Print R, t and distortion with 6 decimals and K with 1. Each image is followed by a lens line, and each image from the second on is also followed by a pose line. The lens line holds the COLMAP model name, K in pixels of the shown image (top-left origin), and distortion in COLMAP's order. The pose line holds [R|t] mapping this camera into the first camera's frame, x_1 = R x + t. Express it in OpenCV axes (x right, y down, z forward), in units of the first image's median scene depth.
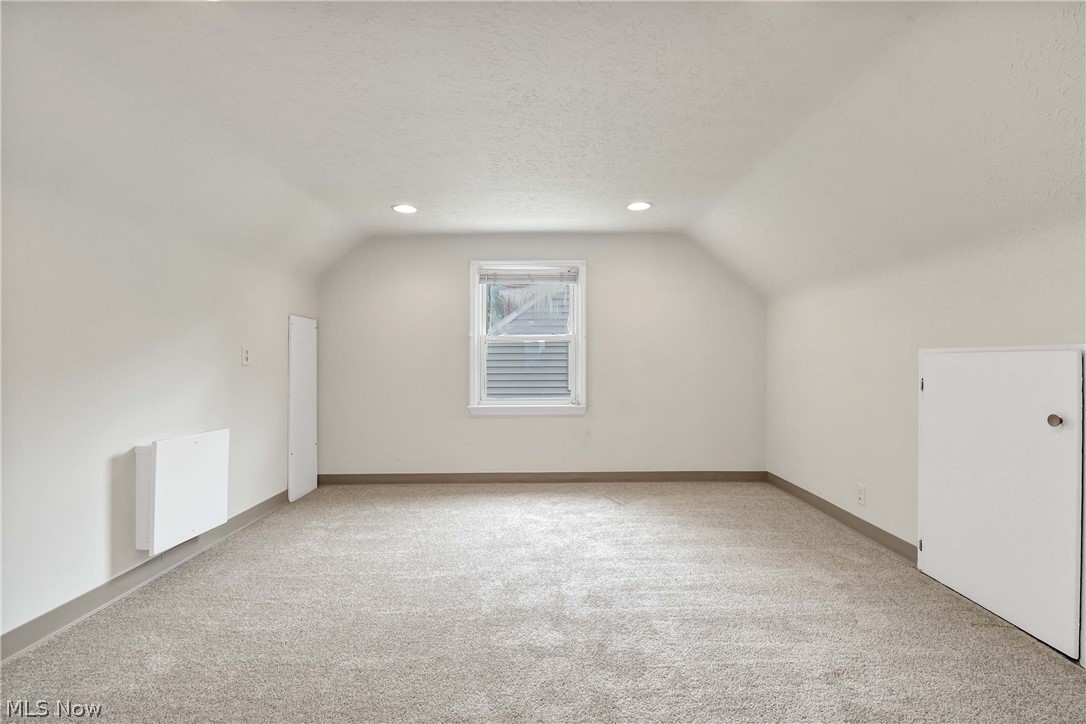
lens RADIAL K [[489.3, 0, 540.0], [0, 489.3, 365.5], [0, 0, 1]] dist [-0.008066, -0.006964]
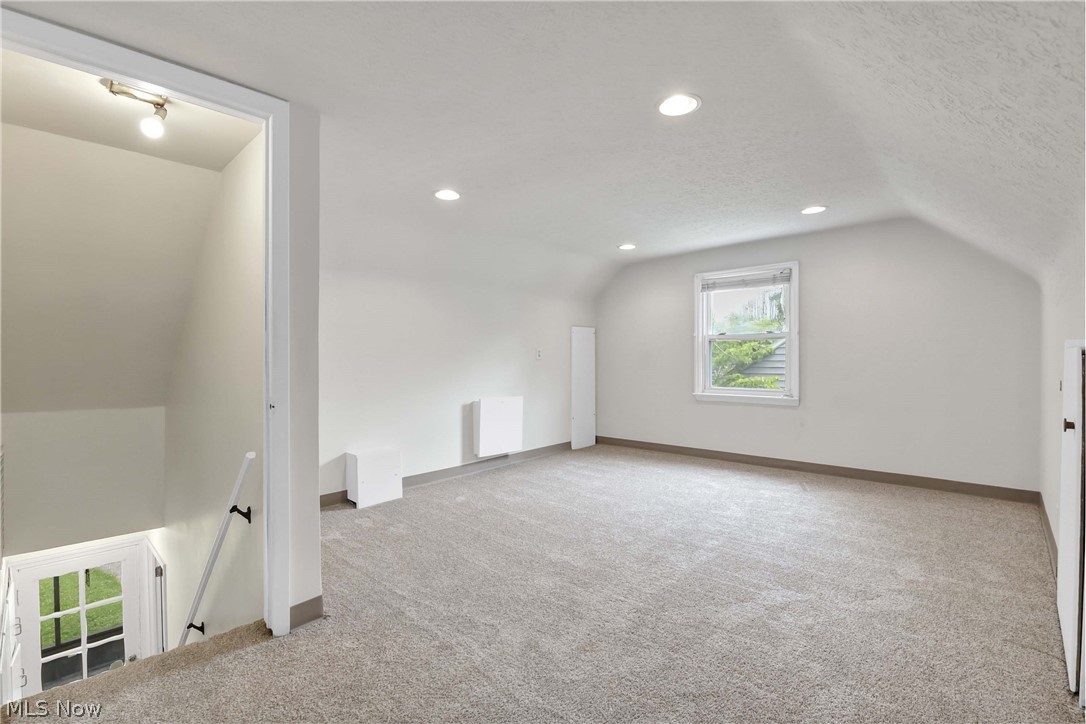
lens RADIAL K [[489.3, 0, 546.8], [0, 489.3, 358.3], [0, 0, 1]] dist [-0.008066, -0.006964]
pose [[0.731989, 0.002644, -0.681311, 0.482258], [0.000000, 0.999992, 0.003881, -0.009345], [0.681316, -0.002841, 0.731984, -0.163970]]
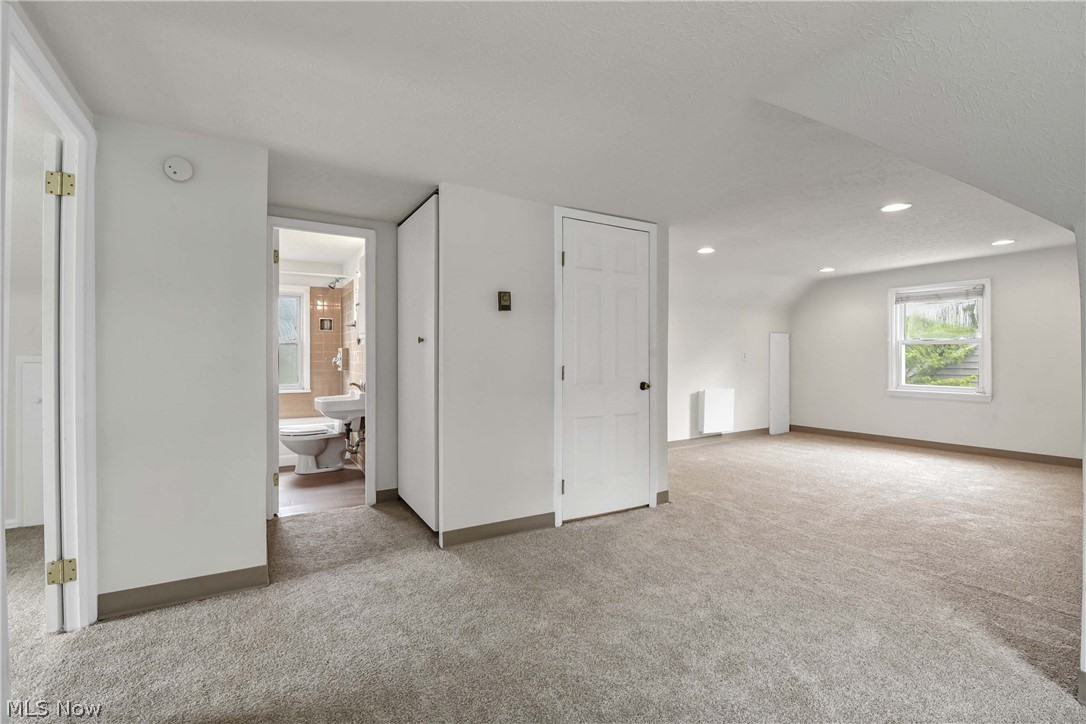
lens RADIAL K [[489.3, 0, 543.9], [0, 489.3, 354.4], [0, 0, 1]] dist [-0.008066, -0.006964]
pose [[0.507432, 0.001702, -0.861690, 0.669406], [-0.003282, 0.999995, 0.000042, -0.019078], [0.861686, 0.002807, 0.507435, -0.699588]]
